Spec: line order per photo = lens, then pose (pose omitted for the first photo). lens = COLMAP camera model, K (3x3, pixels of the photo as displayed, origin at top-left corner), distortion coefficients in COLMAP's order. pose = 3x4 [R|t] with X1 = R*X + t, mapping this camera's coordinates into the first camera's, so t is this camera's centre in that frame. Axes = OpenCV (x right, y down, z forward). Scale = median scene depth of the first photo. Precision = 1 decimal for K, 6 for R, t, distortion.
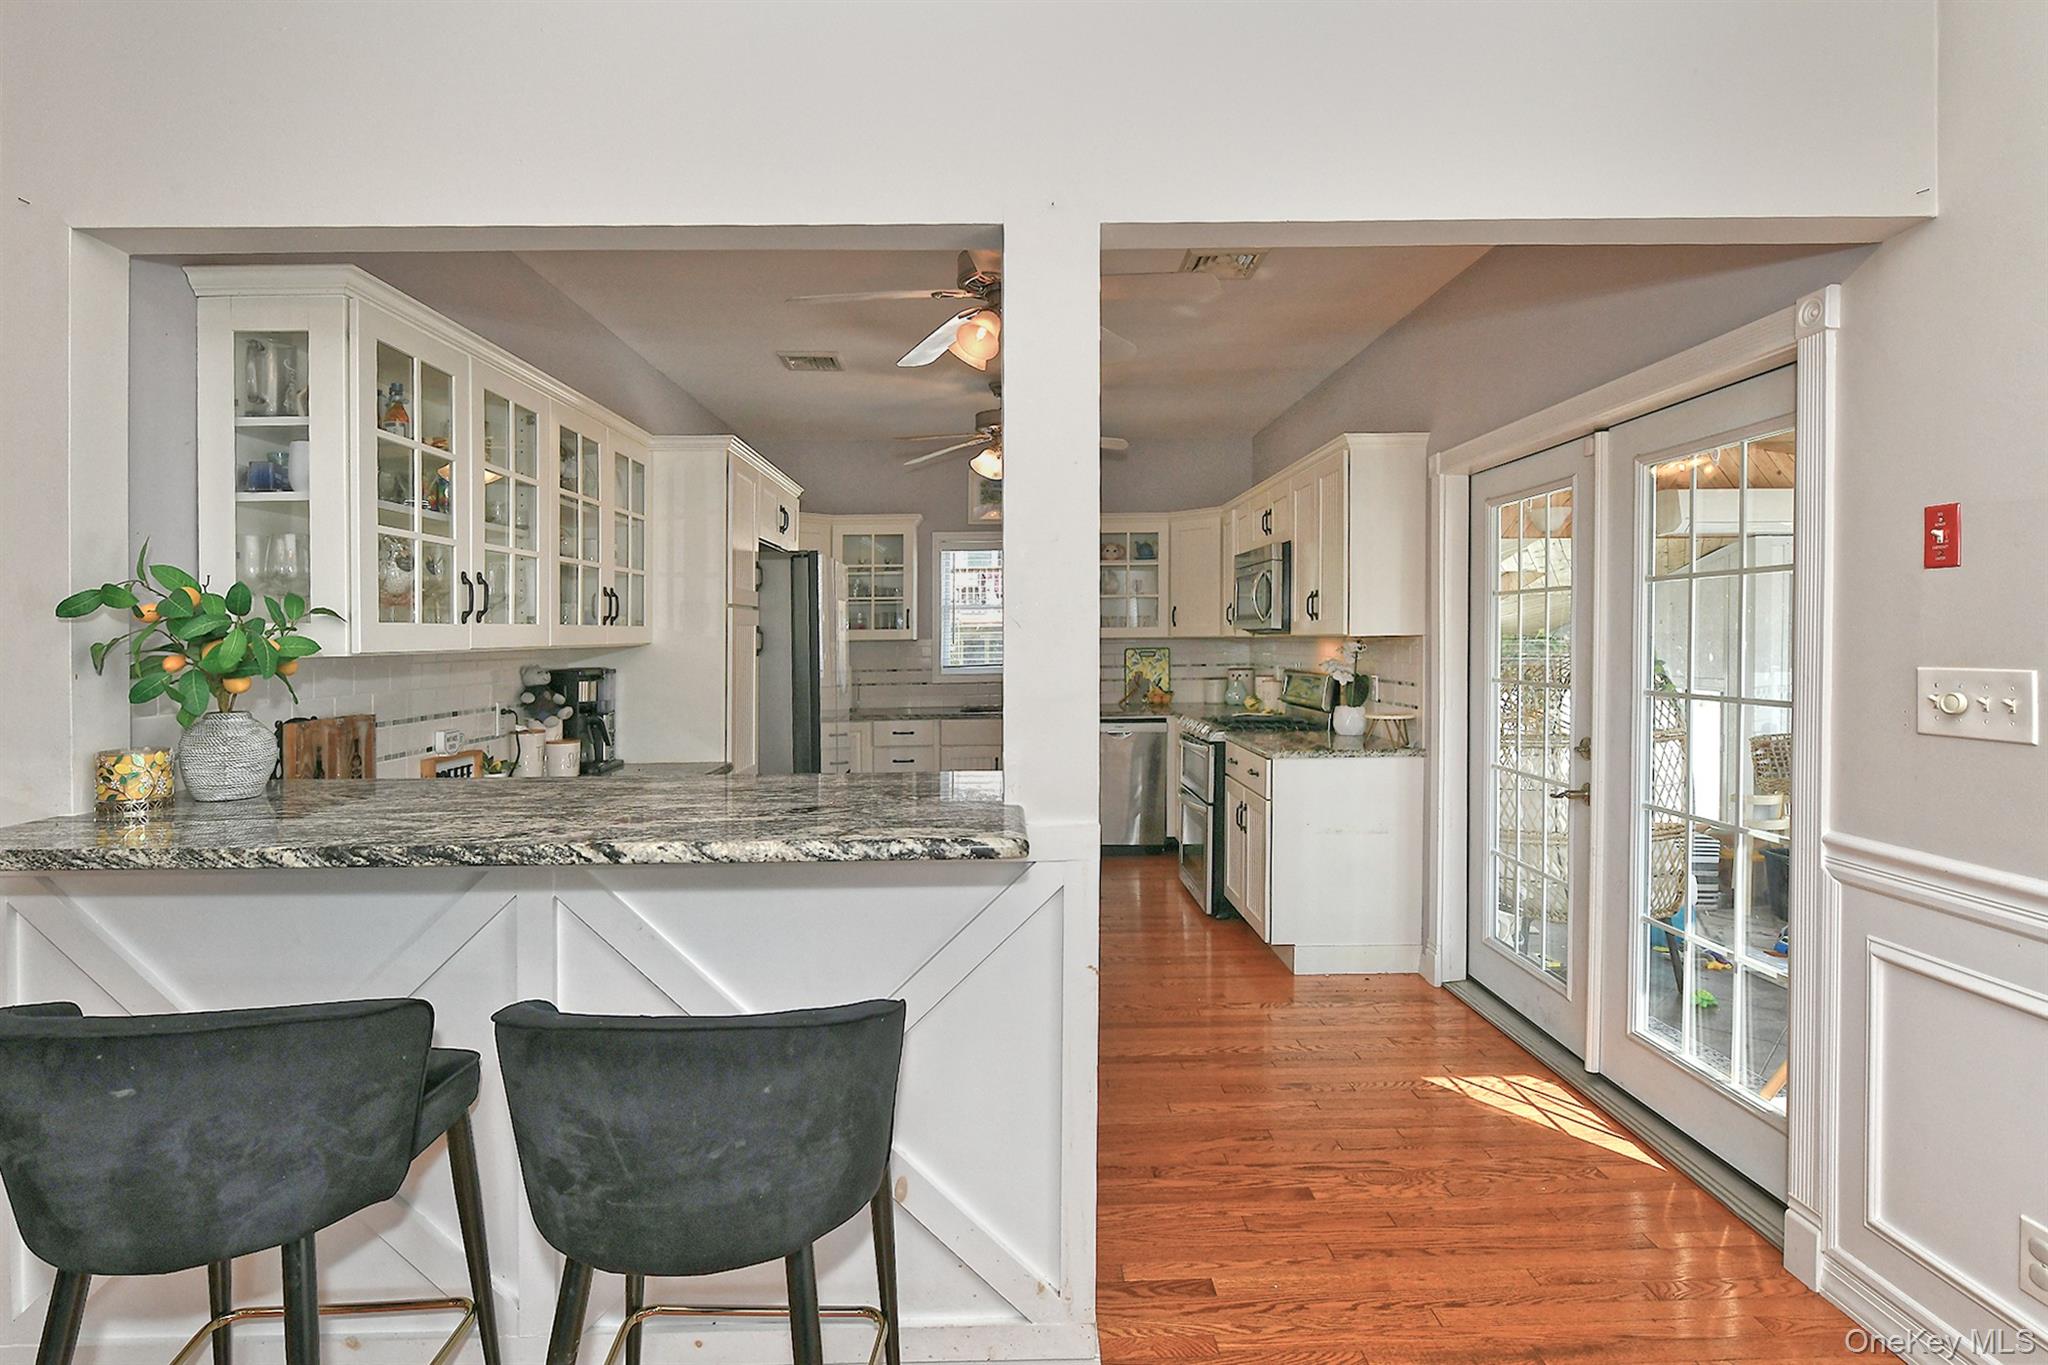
lens RADIAL K [[1026.0, 0, 1012.6], [0, 1026.0, 666.1], [0, 0, 1]] dist [-0.015664, -0.000890]
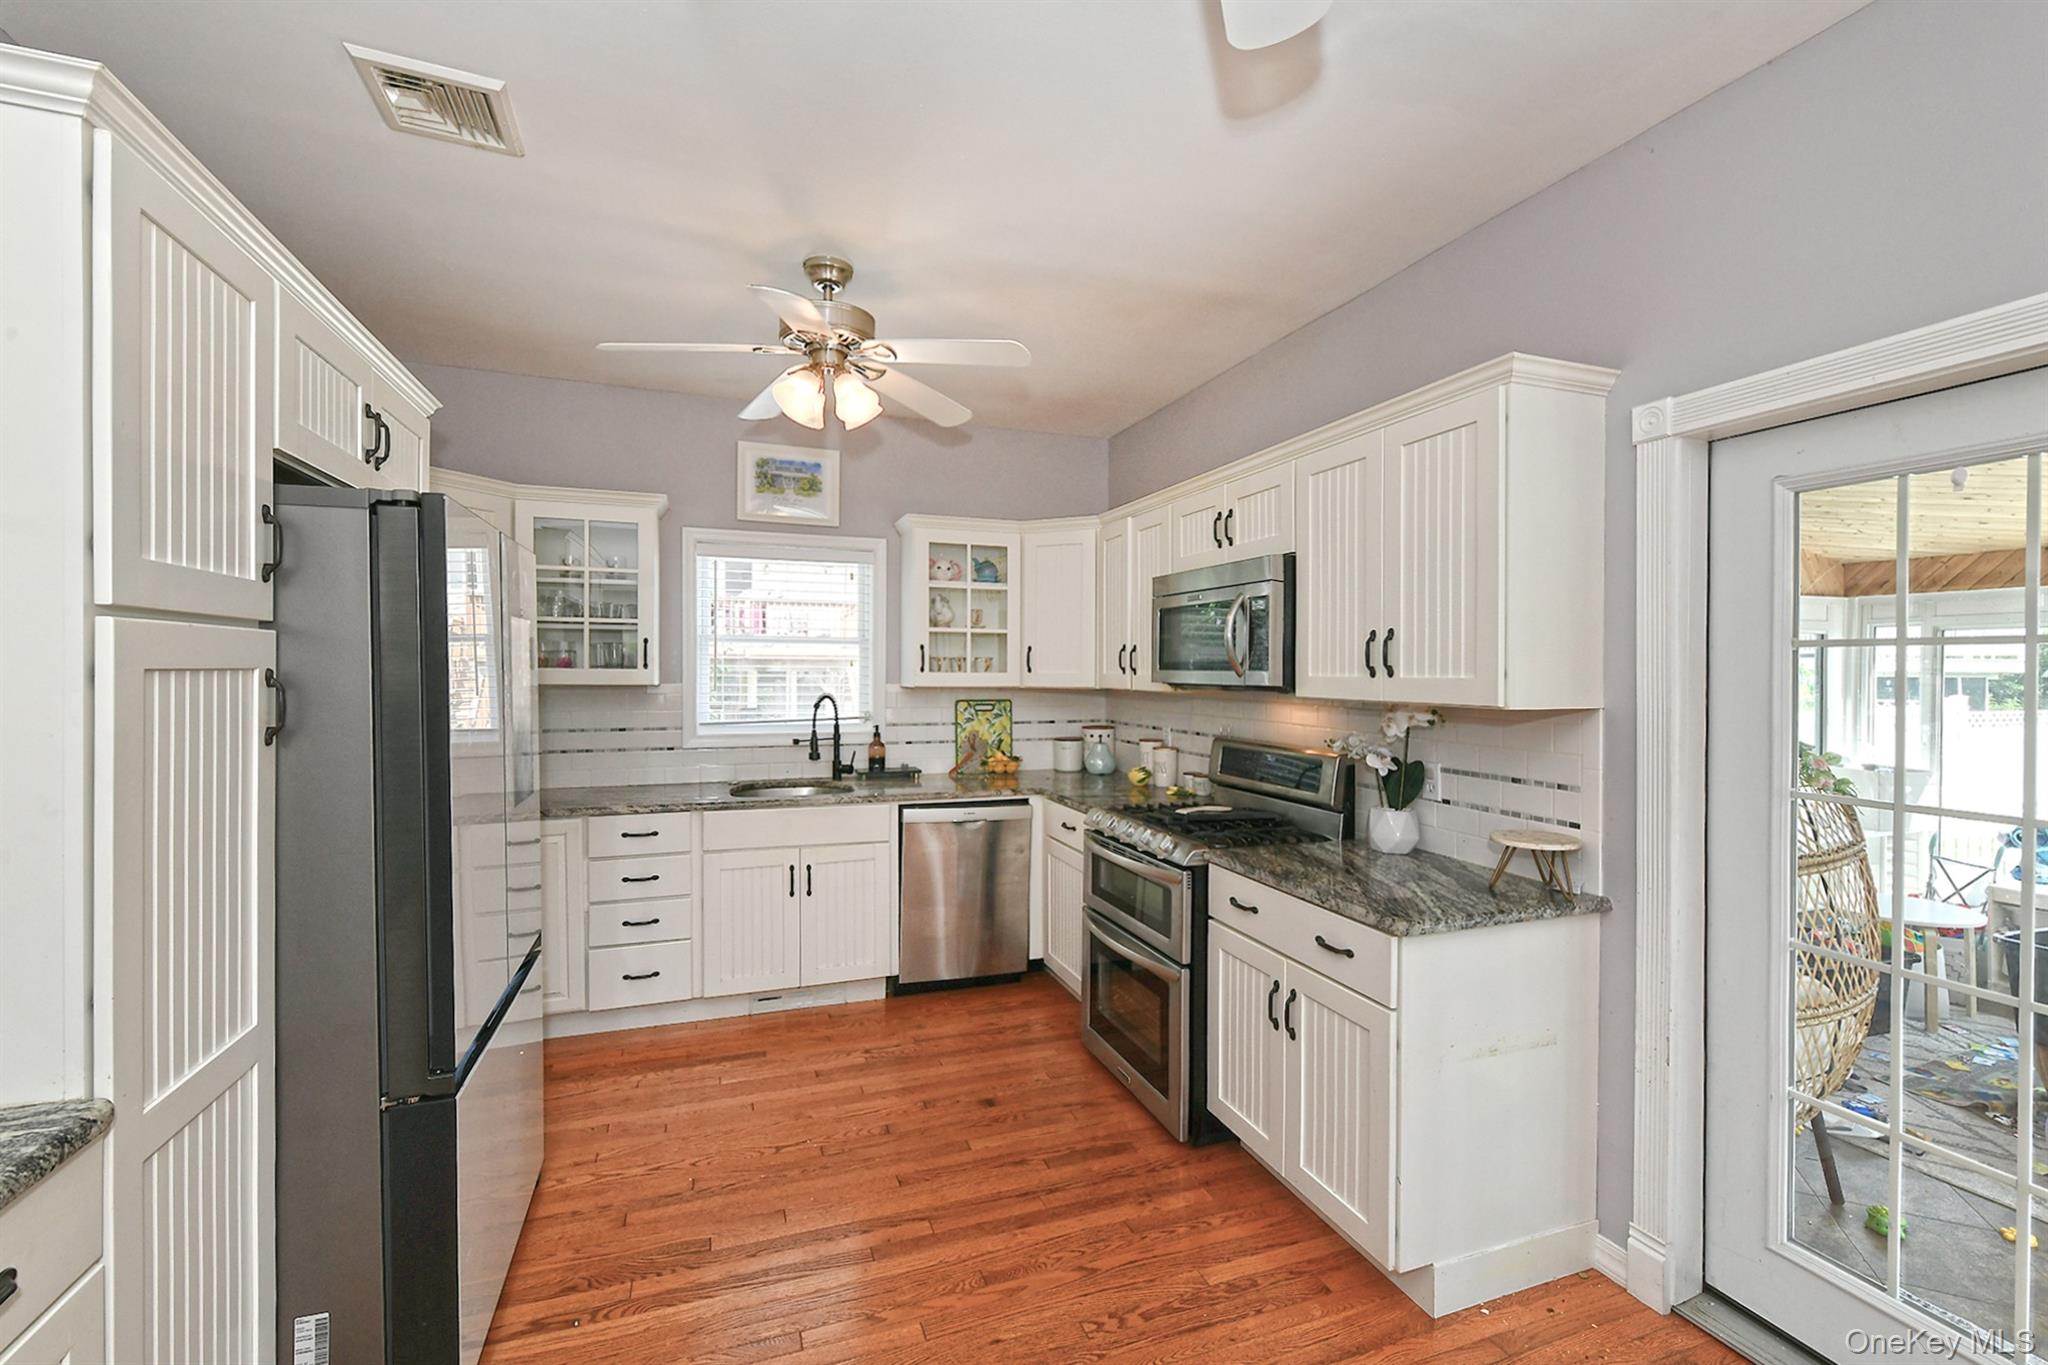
lens RADIAL K [[897.2, 0, 1059.0], [0, 897.2, 668.4], [0, 0, 1]] dist [-0.002920, -0.000734]
pose [[0.935234, 0.019104, 0.353515, -0.094122], [-0.008361, 0.999456, -0.031891, -0.035235], [-0.353932, 0.026870, 0.934885, 0.636761]]
